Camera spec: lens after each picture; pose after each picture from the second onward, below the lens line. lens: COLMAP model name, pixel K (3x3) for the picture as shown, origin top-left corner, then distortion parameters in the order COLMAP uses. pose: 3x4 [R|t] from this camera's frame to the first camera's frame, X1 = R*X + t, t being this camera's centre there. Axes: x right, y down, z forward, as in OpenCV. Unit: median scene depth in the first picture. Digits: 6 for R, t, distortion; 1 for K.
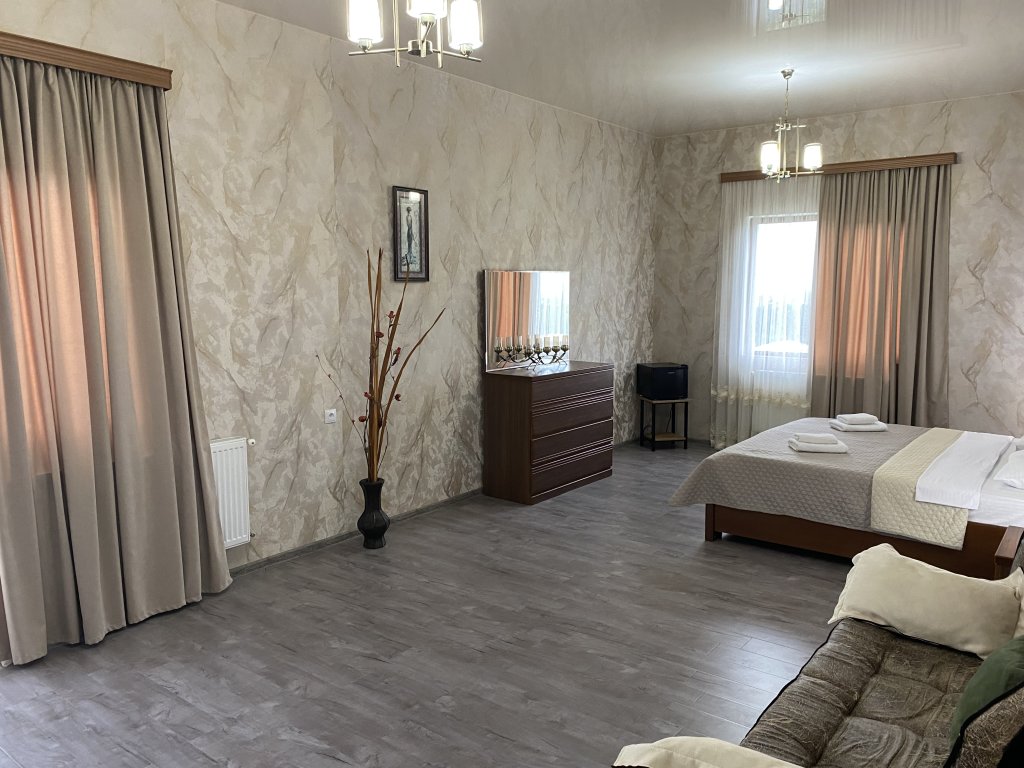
lens RADIAL K [[774.2, 0, 515.0], [0, 774.2, 374.6], [0, 0, 1]] dist [0.075627, -0.113462]
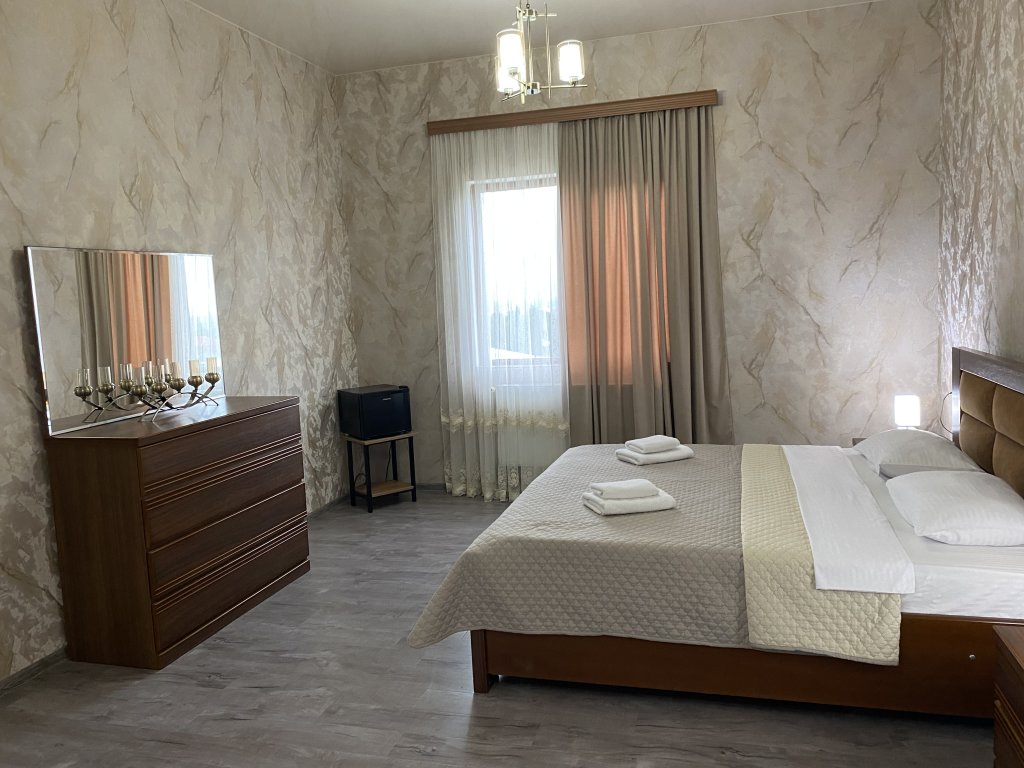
lens RADIAL K [[774.2, 0, 515.0], [0, 774.2, 374.6], [0, 0, 1]] dist [0.075627, -0.113462]
pose [[0.927480, -0.082682, 0.364617, 0.059443], [0.090224, 0.995915, -0.003667, -0.012804], [-0.362824, 0.036298, 0.931151, 0.329239]]
